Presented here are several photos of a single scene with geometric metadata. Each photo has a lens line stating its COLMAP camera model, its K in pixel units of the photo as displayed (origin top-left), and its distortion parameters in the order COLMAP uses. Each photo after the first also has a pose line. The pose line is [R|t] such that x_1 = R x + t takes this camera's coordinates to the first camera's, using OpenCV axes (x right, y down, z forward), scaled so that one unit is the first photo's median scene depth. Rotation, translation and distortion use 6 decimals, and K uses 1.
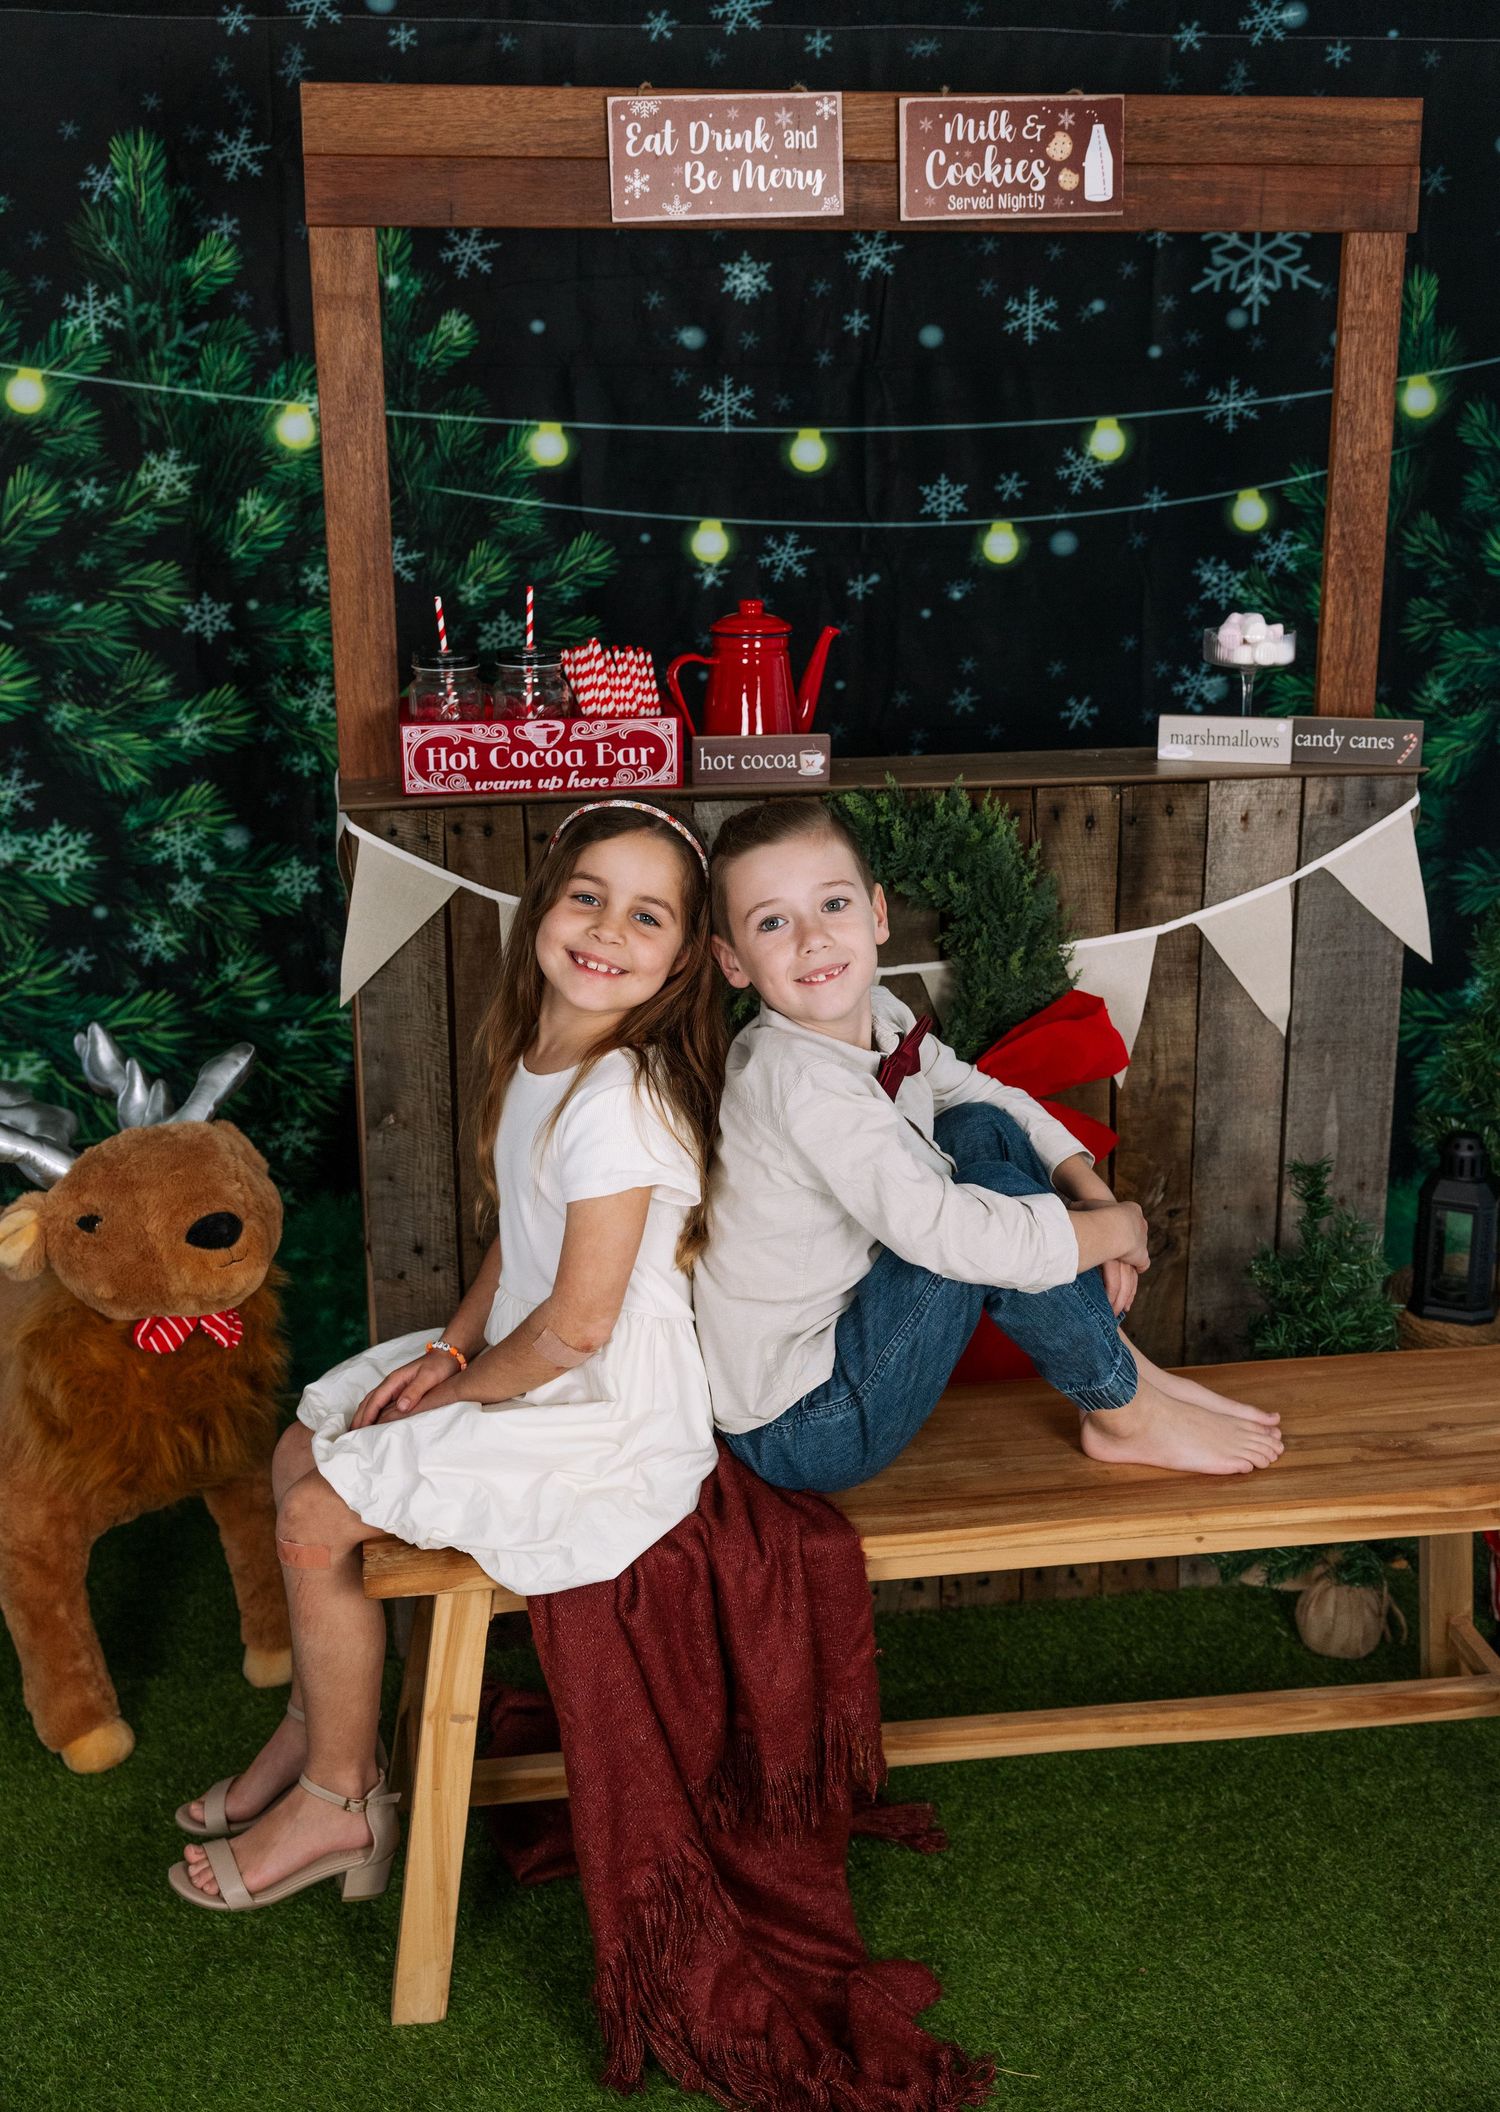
lens RADIAL K [[2219.2, 0, 708.4], [0, 2219.2, 996.4], [0, 0, 1]] dist [-0.013619, 0.036583]
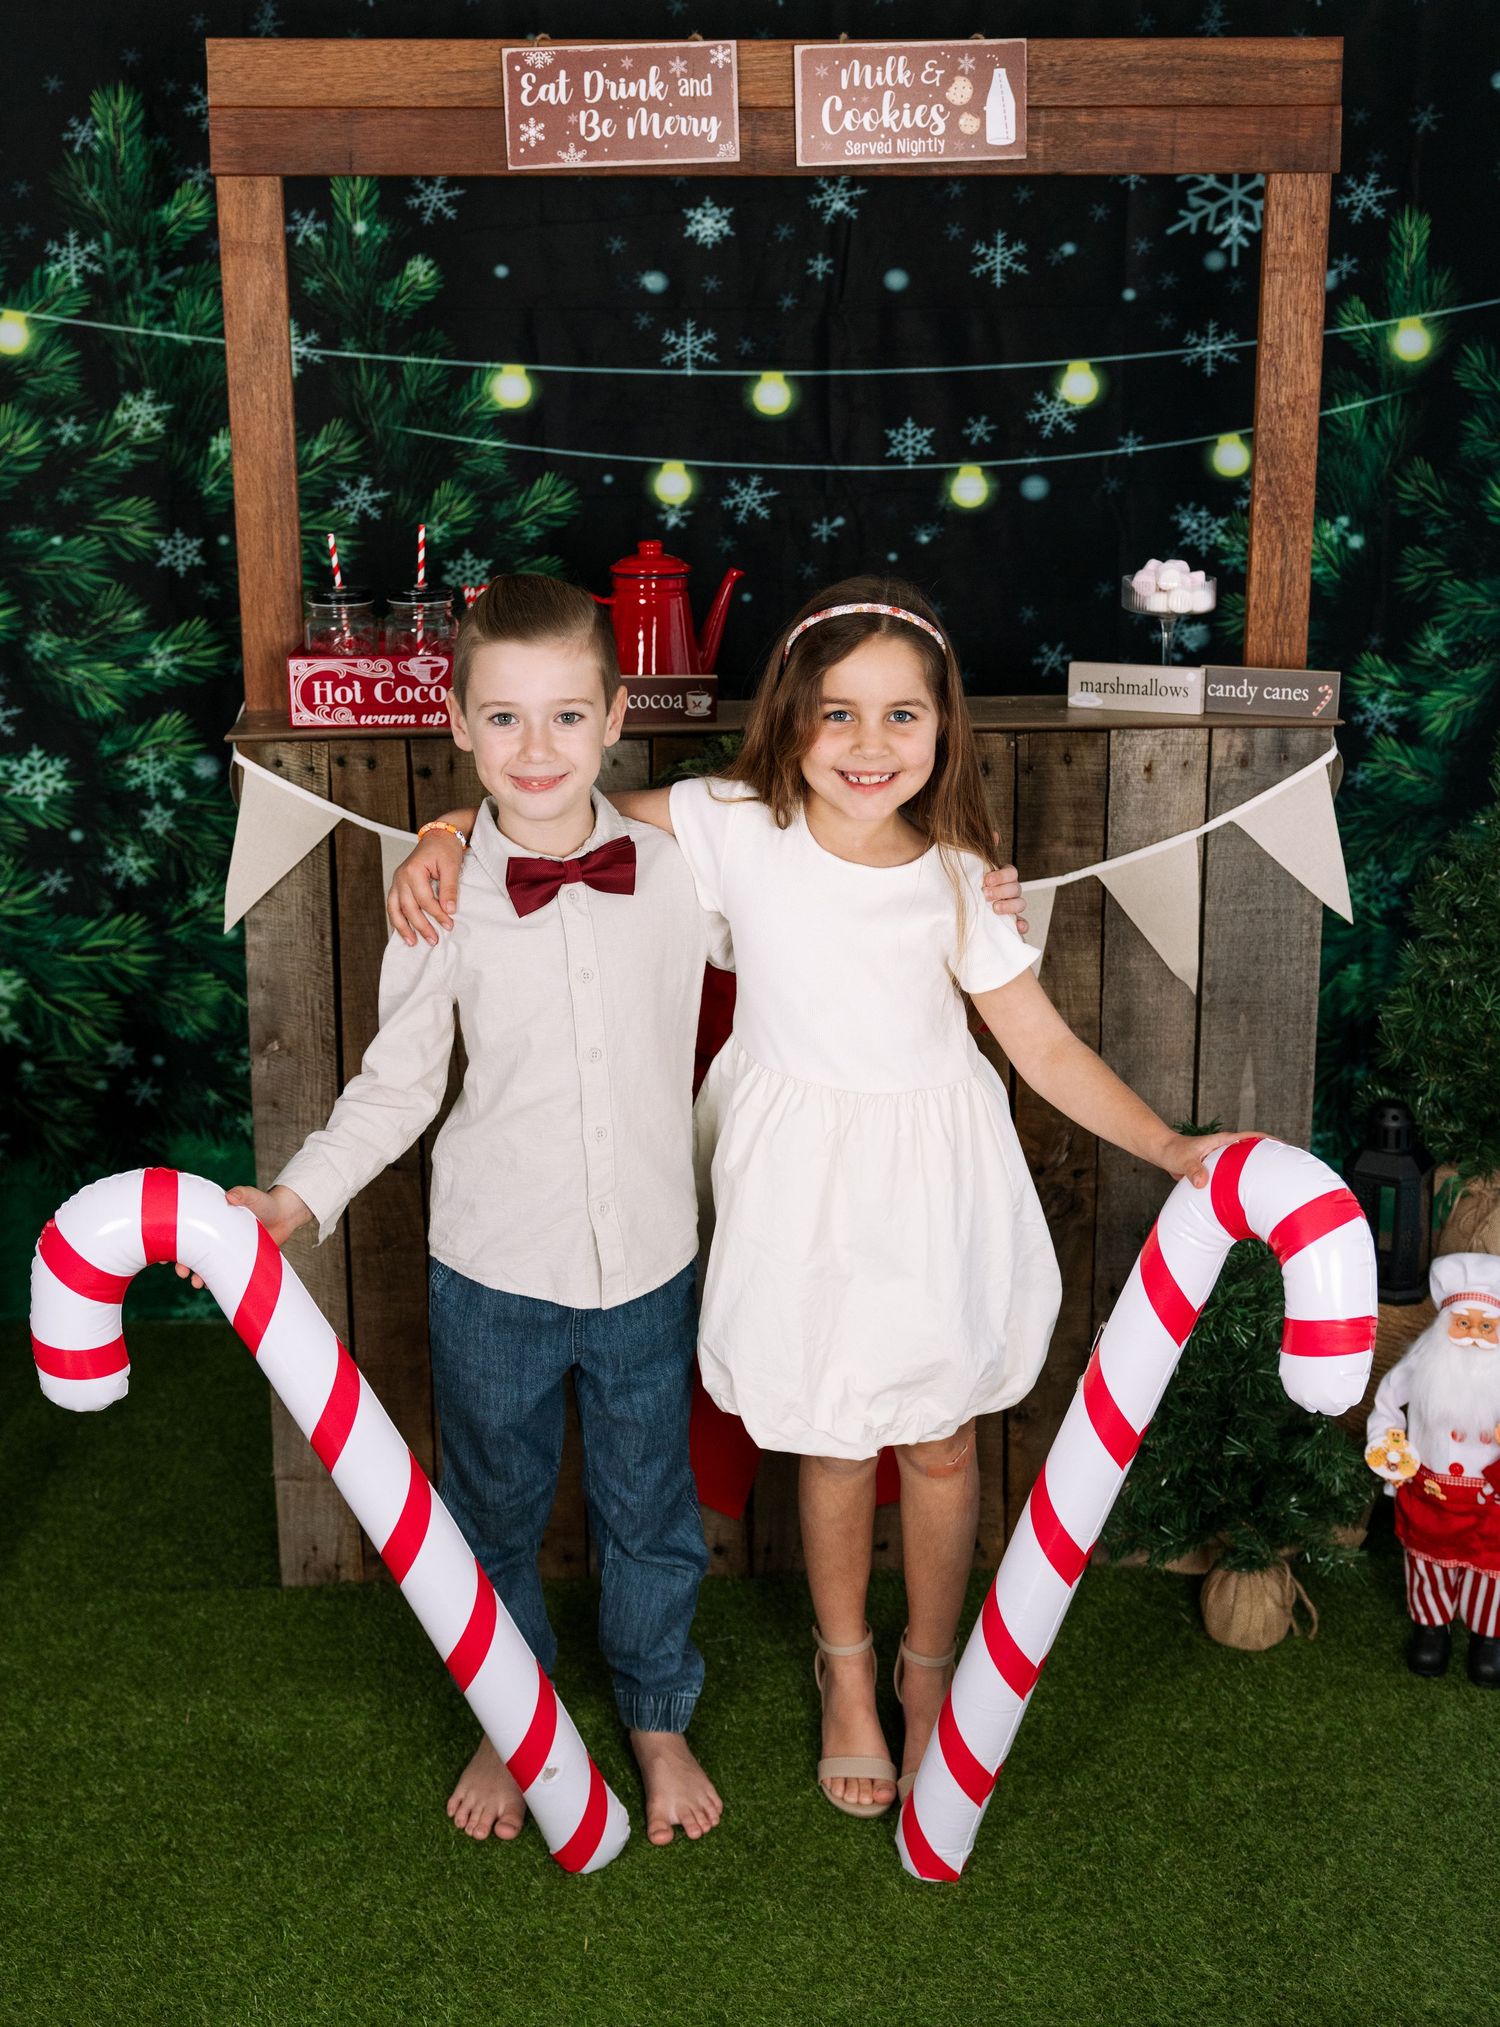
lens RADIAL K [[2252.7, 0, 702.3], [0, 2252.7, 856.5], [0, 0, 1]] dist [0.005589, 0.011365]
pose [[0.993027, 0.027459, -0.114645, 0.140463], [-0.031803, 0.998837, -0.036231, 0.000219], [0.113516, 0.039625, 0.992746, -0.003877]]
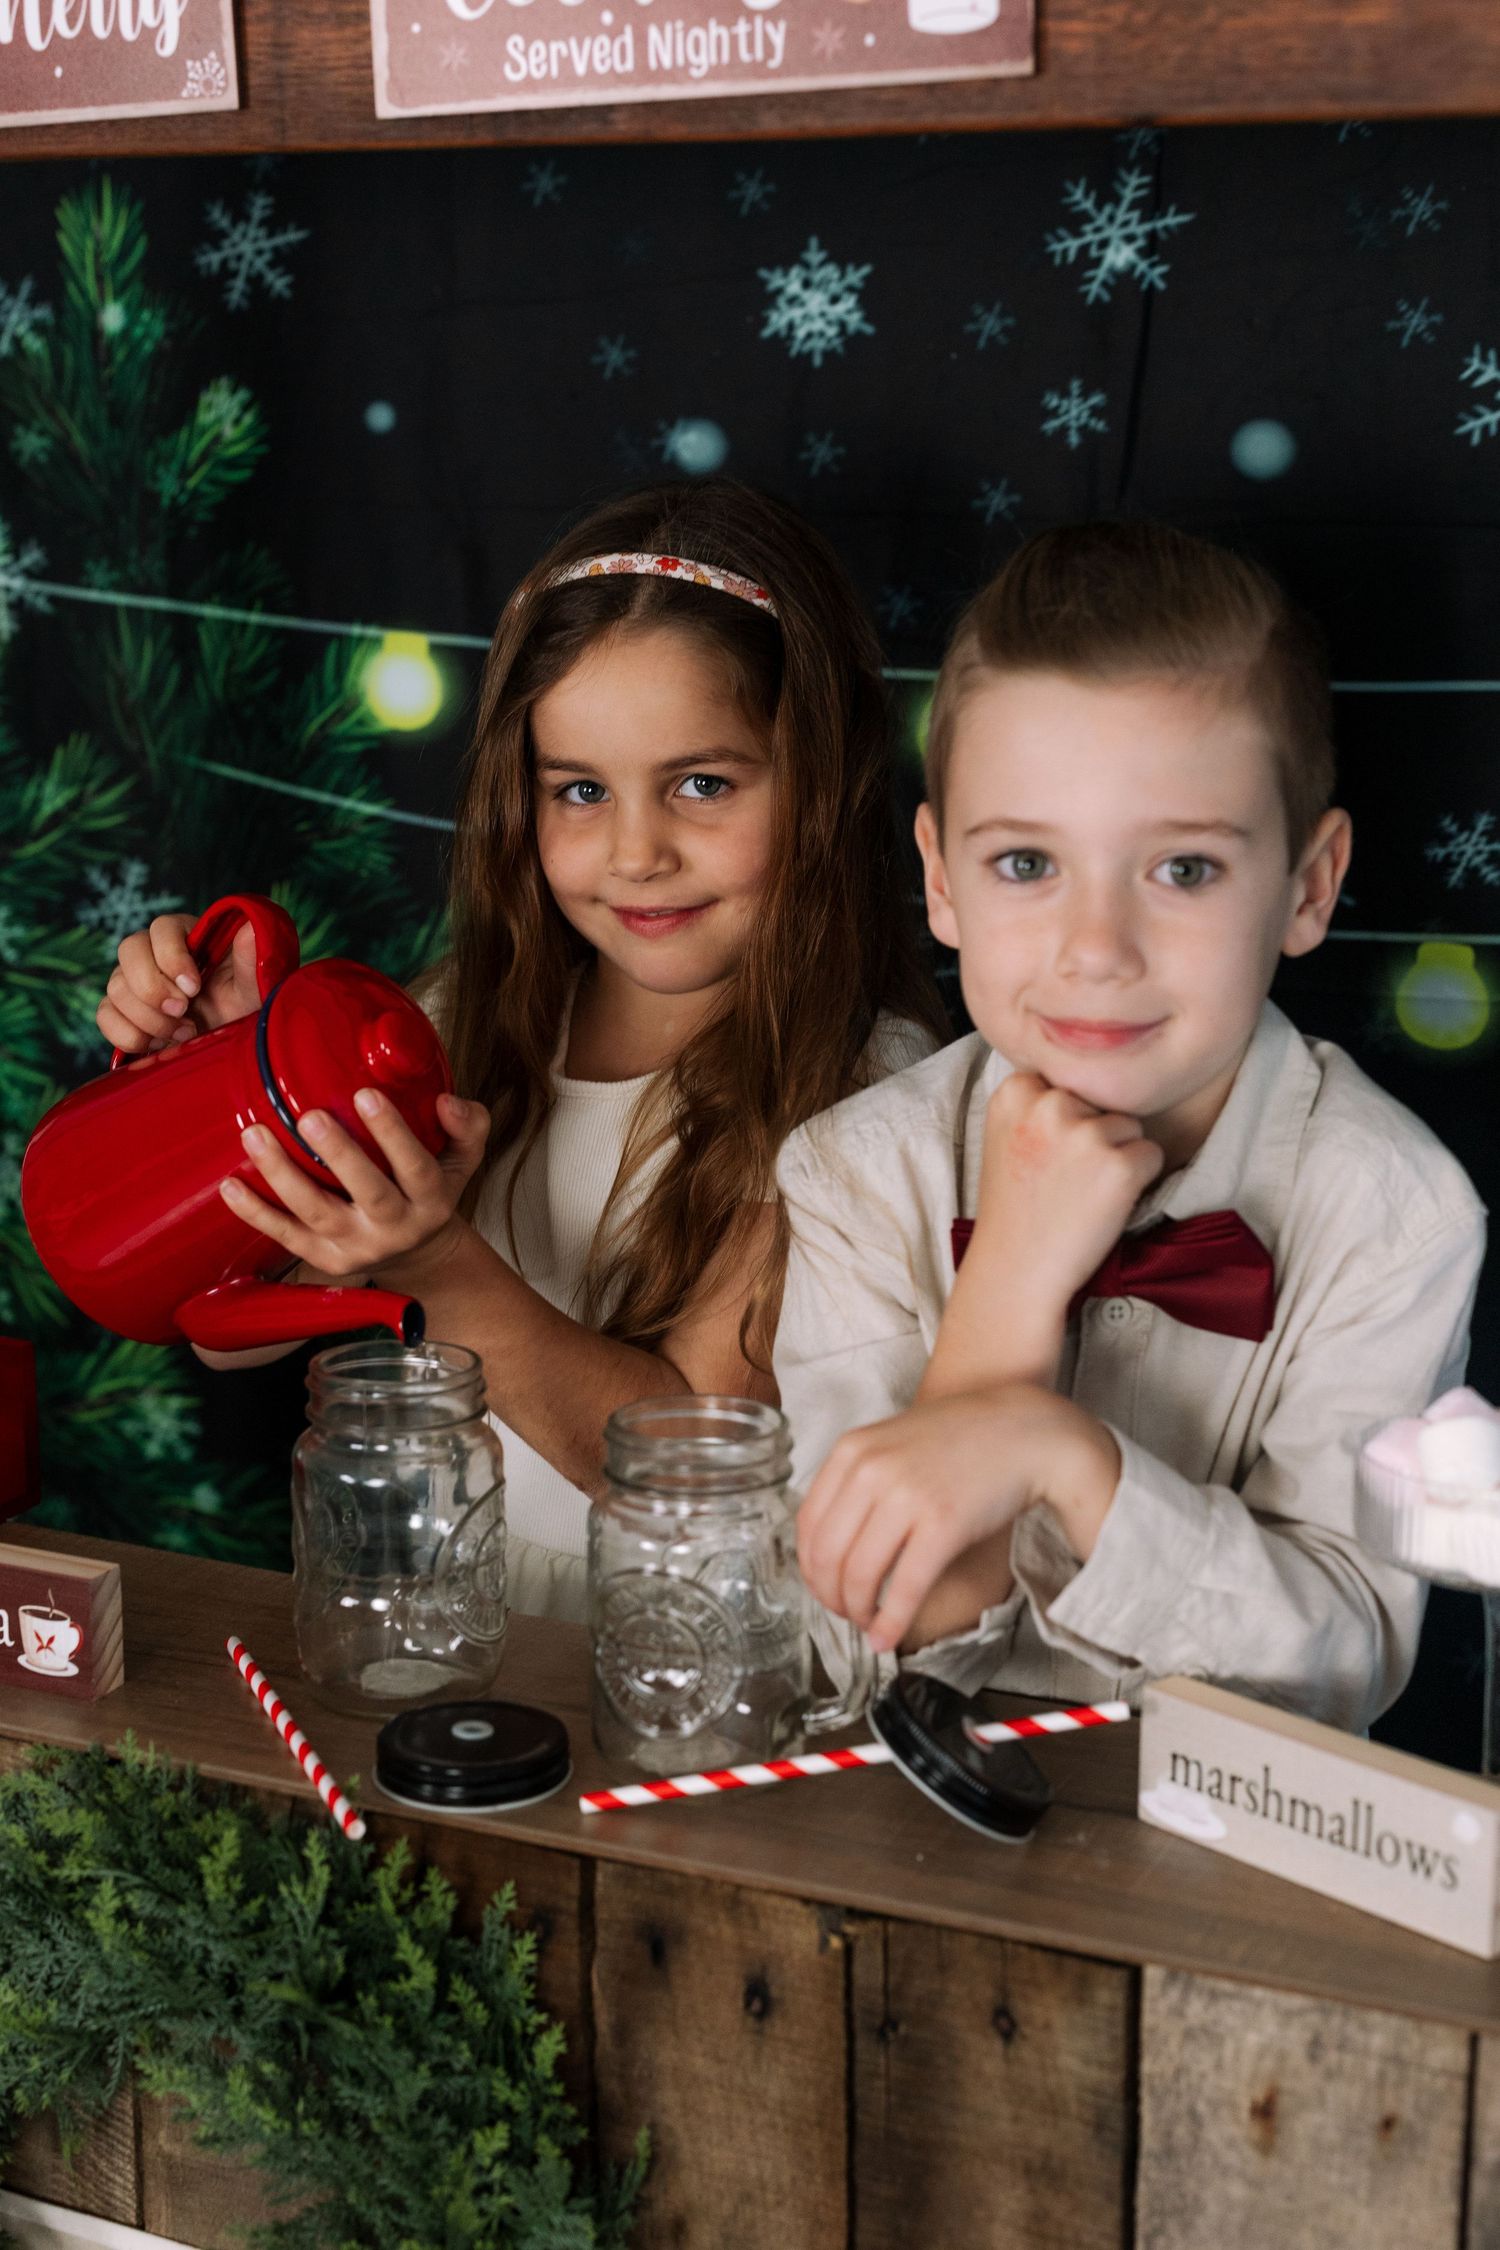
lens RADIAL K [[3090.3, 0, 882.9], [0, 3090.3, 1159.7], [0, 0, 1]] dist [0.000397, 0.036793]
pose [[0.854152, 0.128585, -0.503876, 0.336012], [-0.154800, 0.987892, -0.010310, -0.166148], [0.496449, 0.086806, 0.863715, 0.534216]]
